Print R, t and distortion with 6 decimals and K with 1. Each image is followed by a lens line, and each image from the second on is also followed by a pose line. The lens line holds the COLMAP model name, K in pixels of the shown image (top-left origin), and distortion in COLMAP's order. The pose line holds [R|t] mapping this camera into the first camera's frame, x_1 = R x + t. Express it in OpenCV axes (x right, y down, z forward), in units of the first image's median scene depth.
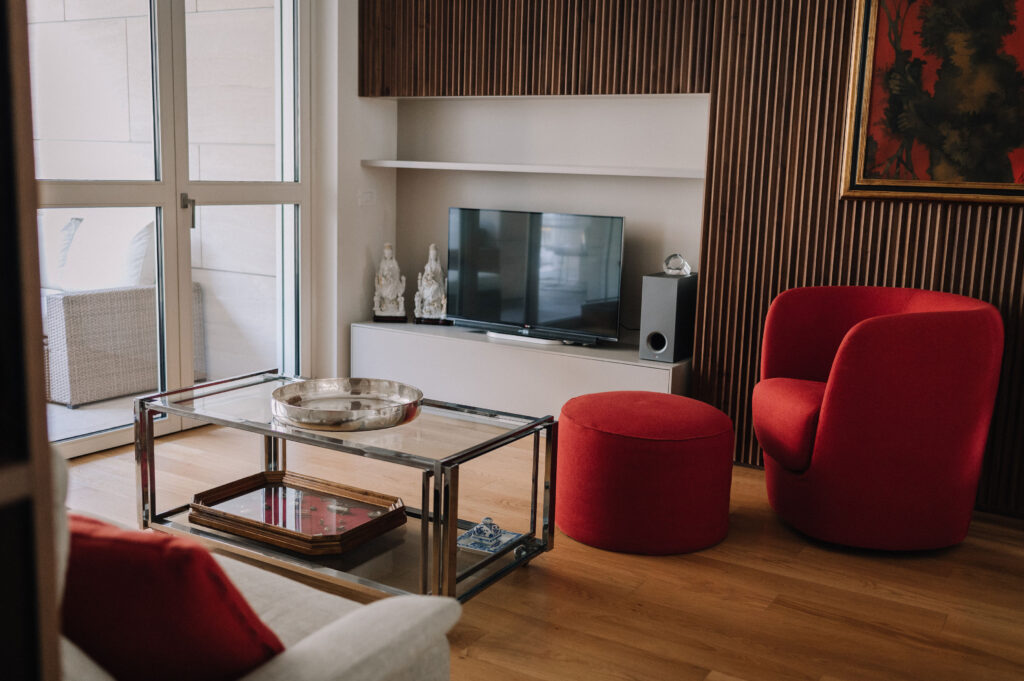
lens RADIAL K [[997.7, 0, 512.0], [0, 997.7, 340.5], [0, 0, 1]] dist [-0.001500, -0.001676]
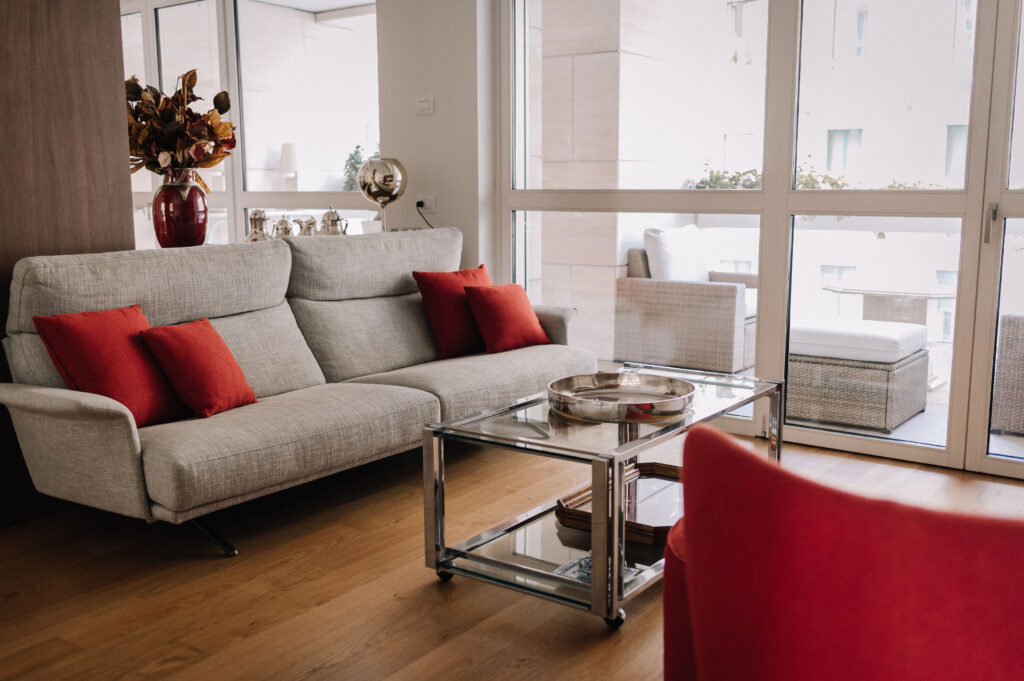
lens RADIAL K [[997.7, 0, 512.0], [0, 997.7, 340.5], [0, 0, 1]] dist [-0.001500, -0.001676]
pose [[-0.084100, 0.131109, -0.987794, 0.585674], [-0.164024, 0.975962, 0.143504, -0.086658], [0.982865, 0.174091, -0.060573, 0.656857]]
